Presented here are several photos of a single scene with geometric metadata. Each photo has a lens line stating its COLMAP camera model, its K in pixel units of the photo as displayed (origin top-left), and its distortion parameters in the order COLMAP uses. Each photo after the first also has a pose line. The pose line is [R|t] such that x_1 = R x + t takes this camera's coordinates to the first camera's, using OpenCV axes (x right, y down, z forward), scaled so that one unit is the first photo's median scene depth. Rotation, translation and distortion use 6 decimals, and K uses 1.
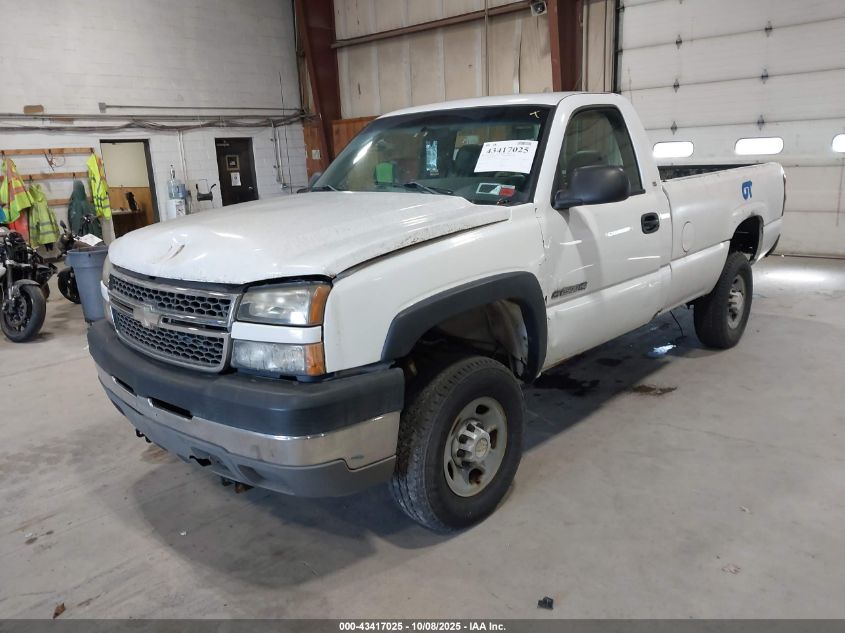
lens RADIAL K [[663.3, 0, 422.5], [0, 663.3, 316.5], [0, 0, 1]] dist [0.002500, 0.003458]
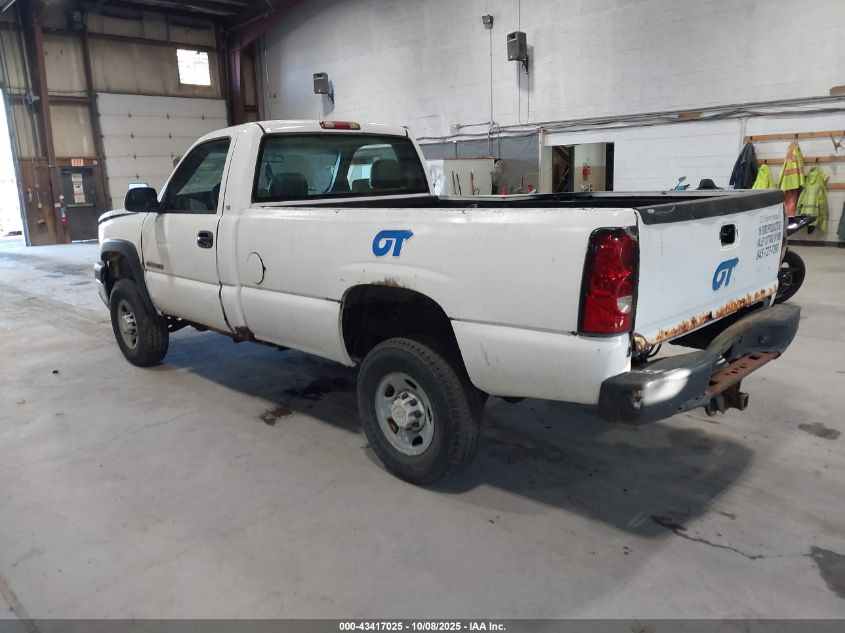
lens RADIAL K [[670.6, 0, 416.1], [0, 670.6, 303.9], [0, 0, 1]] dist [0.004999, 0.004552]
pose [[-0.028220, 0.243915, -0.969386, 1.265154], [-0.209027, 0.946893, 0.244341, -0.333699], [0.977503, 0.209523, 0.024264, 1.145069]]
